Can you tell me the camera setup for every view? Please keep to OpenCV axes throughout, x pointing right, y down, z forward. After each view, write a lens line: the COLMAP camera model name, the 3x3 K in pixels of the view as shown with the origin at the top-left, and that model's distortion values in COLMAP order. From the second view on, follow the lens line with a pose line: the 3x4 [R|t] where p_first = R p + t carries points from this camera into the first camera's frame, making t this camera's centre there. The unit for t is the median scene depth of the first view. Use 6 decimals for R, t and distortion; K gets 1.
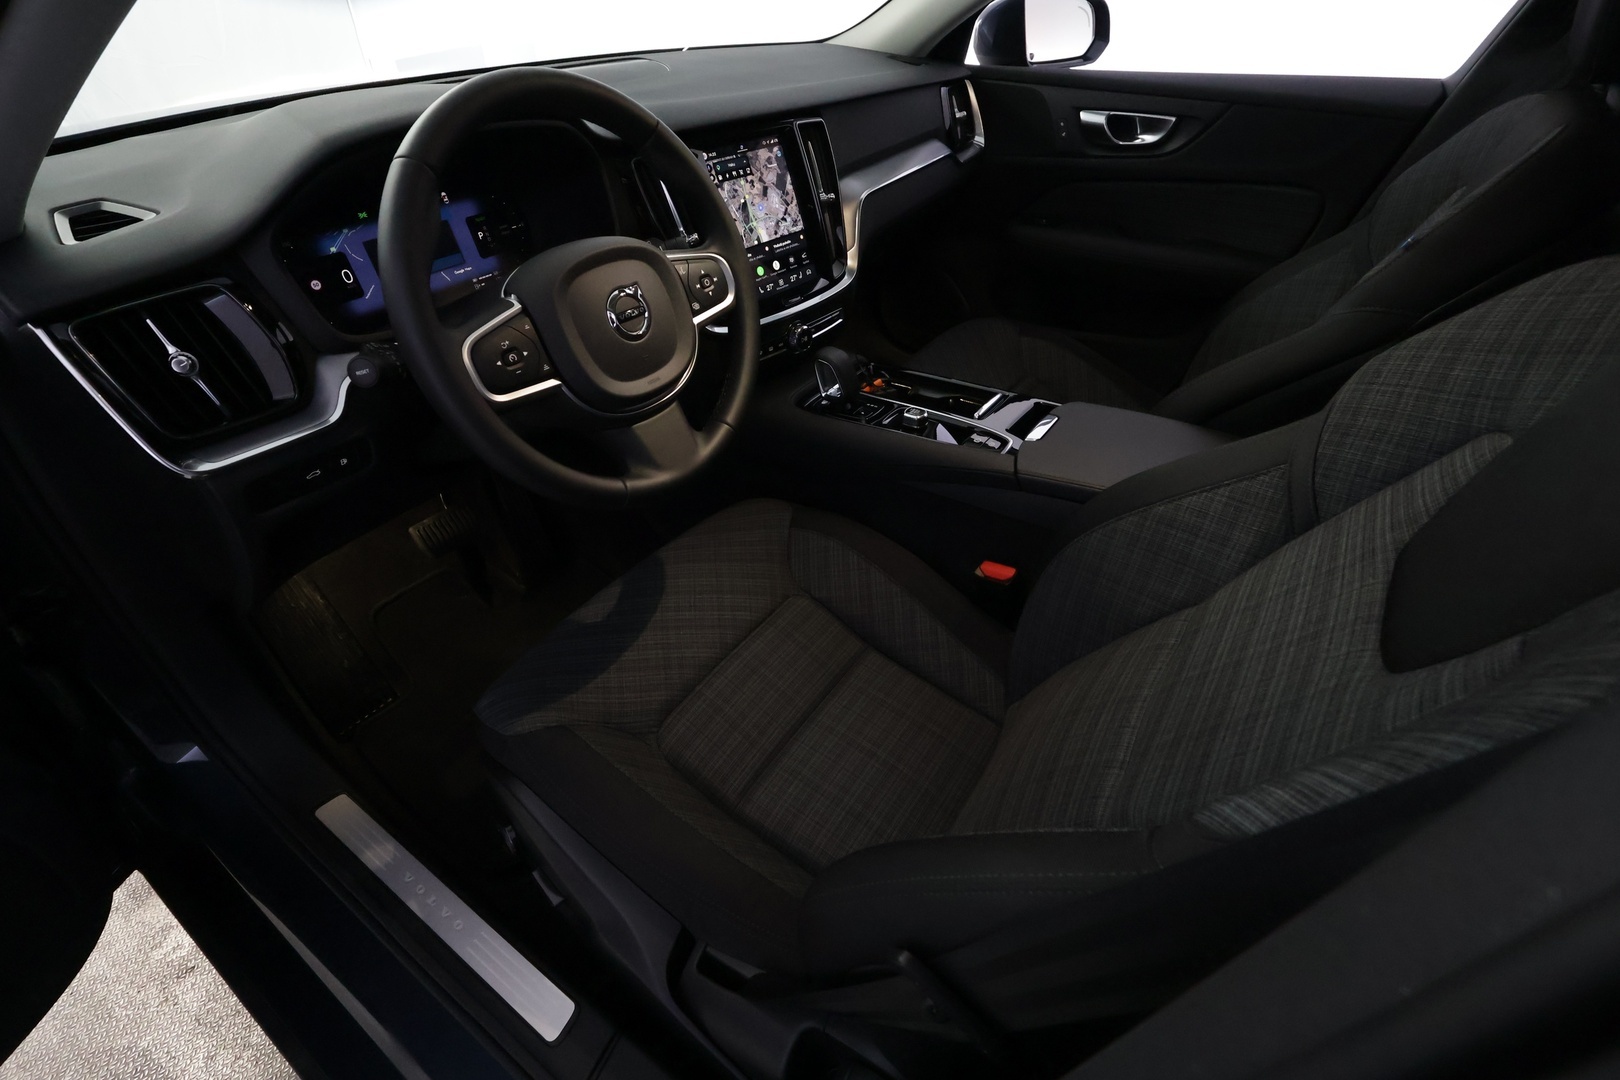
lens RADIAL K [[746.5, 0, 811.4], [0, 746.5, 546.0], [0, 0, 1]] dist [-0.006605, 0.000509]
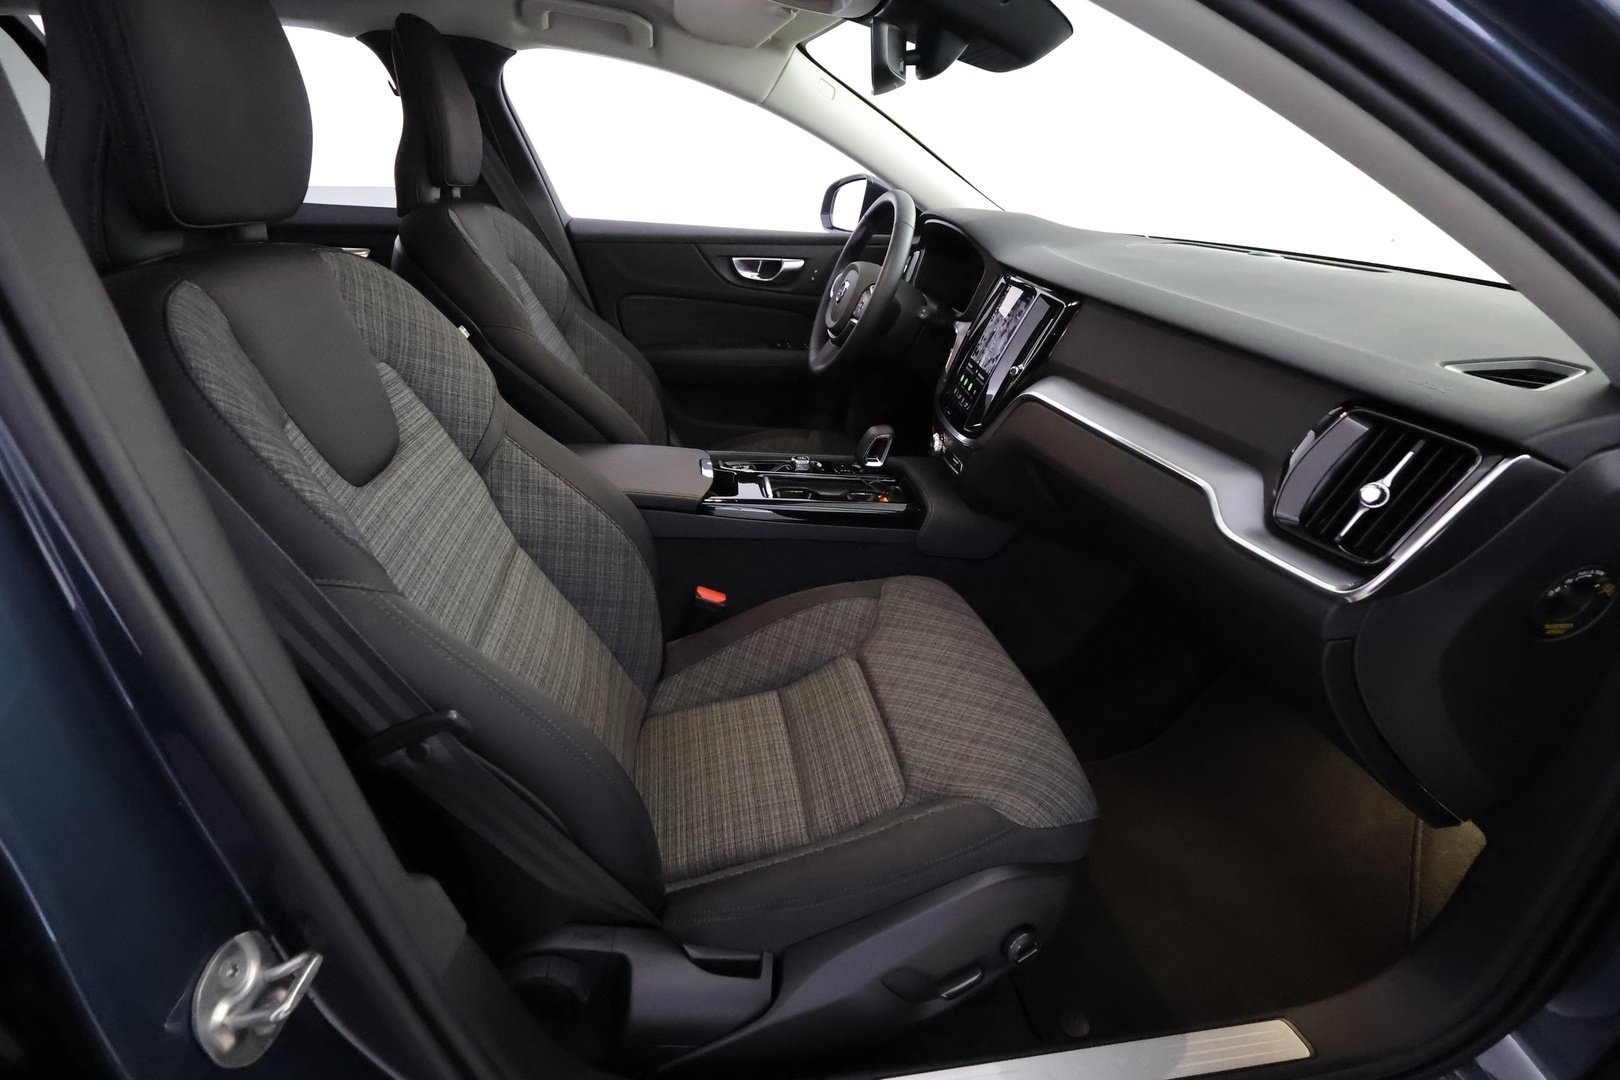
lens RADIAL K [[746.5, 0, 811.4], [0, 746.5, 546.0], [0, 0, 1]] dist [-0.006605, 0.000509]
pose [[-0.714530, 0.289130, -0.637064, 0.931005], [-0.466245, 0.482109, 0.741745, -1.007702], [0.521595, 0.827027, -0.209676, 1.343548]]
